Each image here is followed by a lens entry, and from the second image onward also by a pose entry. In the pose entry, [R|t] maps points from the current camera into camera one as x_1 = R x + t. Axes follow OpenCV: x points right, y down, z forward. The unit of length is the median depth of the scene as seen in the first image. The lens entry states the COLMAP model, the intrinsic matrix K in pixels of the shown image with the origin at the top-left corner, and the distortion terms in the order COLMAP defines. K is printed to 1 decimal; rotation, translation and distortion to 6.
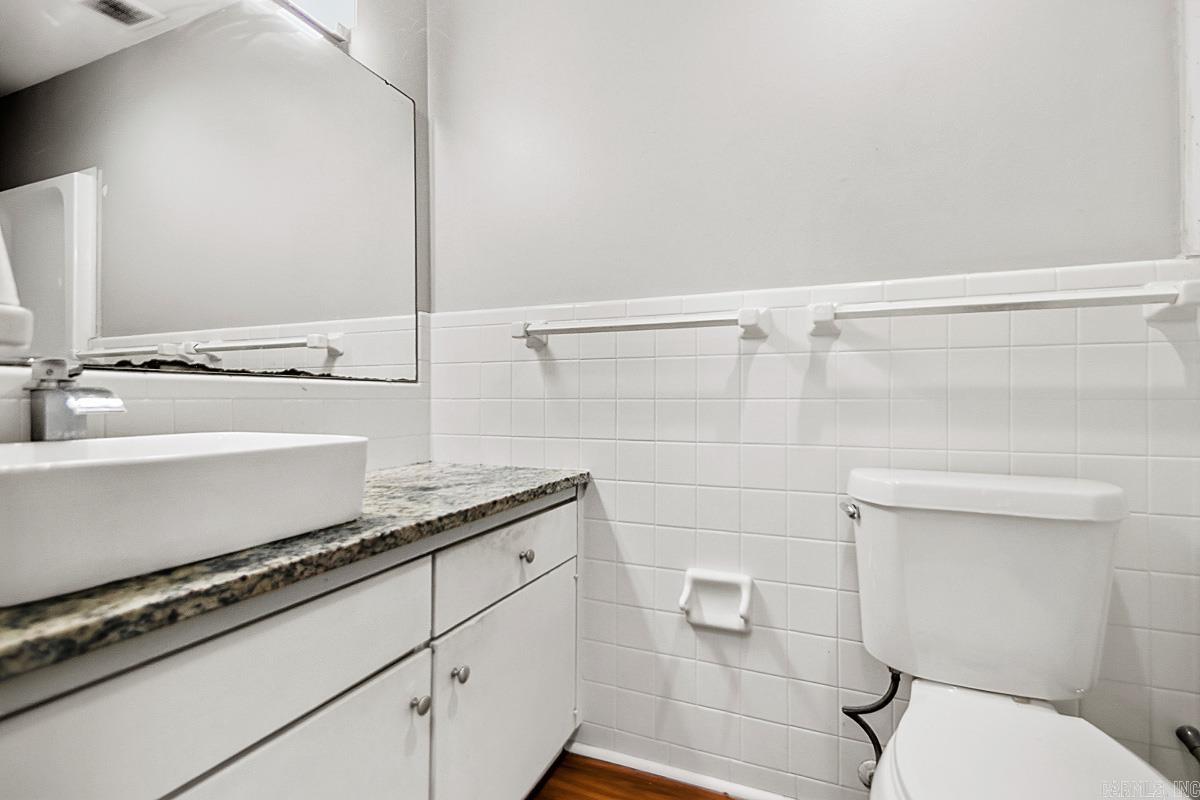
lens RADIAL K [[563.4, 0, 594.6], [0, 563.4, 392.3], [0, 0, 1]] dist [0.000864, -0.000147]
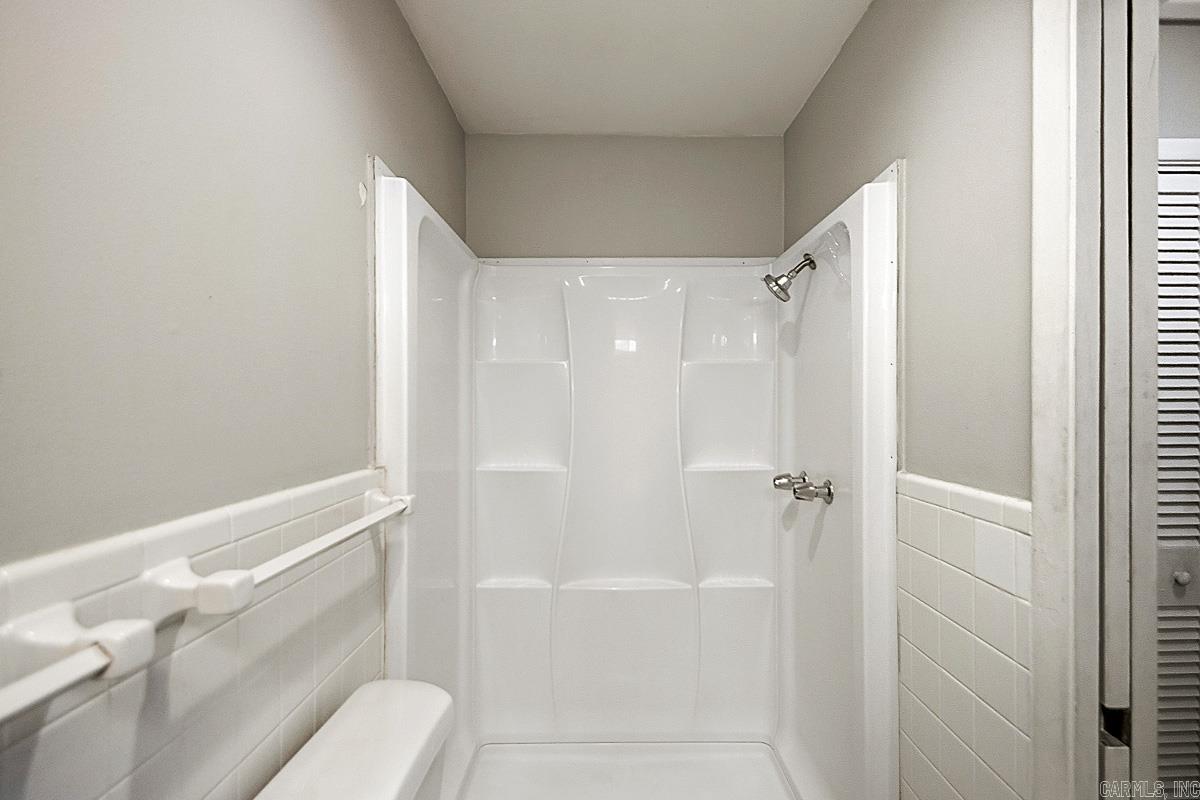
lens RADIAL K [[563.4, 0, 603.0], [0, 563.4, 395.6], [0, 0, 1]] dist [0.000864, -0.000147]
pose [[-0.425449, -0.002091, 0.904980, -0.248762], [-0.004966, 0.999988, -0.000024, -0.314292], [-0.904969, -0.004504, -0.425454, 0.833325]]
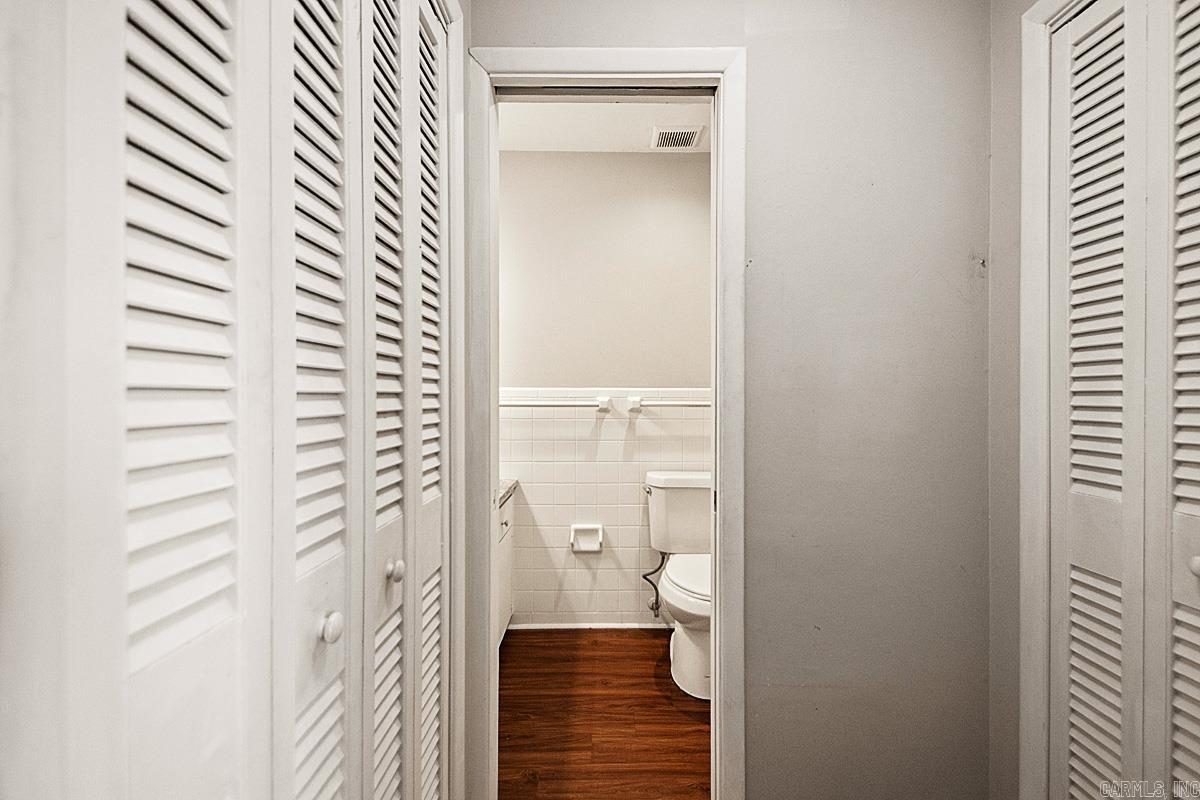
lens RADIAL K [[563.4, 0, 602.4], [0, 563.4, 395.9], [0, 0, 1]] dist [0.000864, -0.000147]
pose [[0.909225, 0.000170, 0.416304, -0.607096], [-0.006646, 0.999878, 0.014105, -0.188037], [-0.416251, -0.015592, 0.909116, -0.922245]]
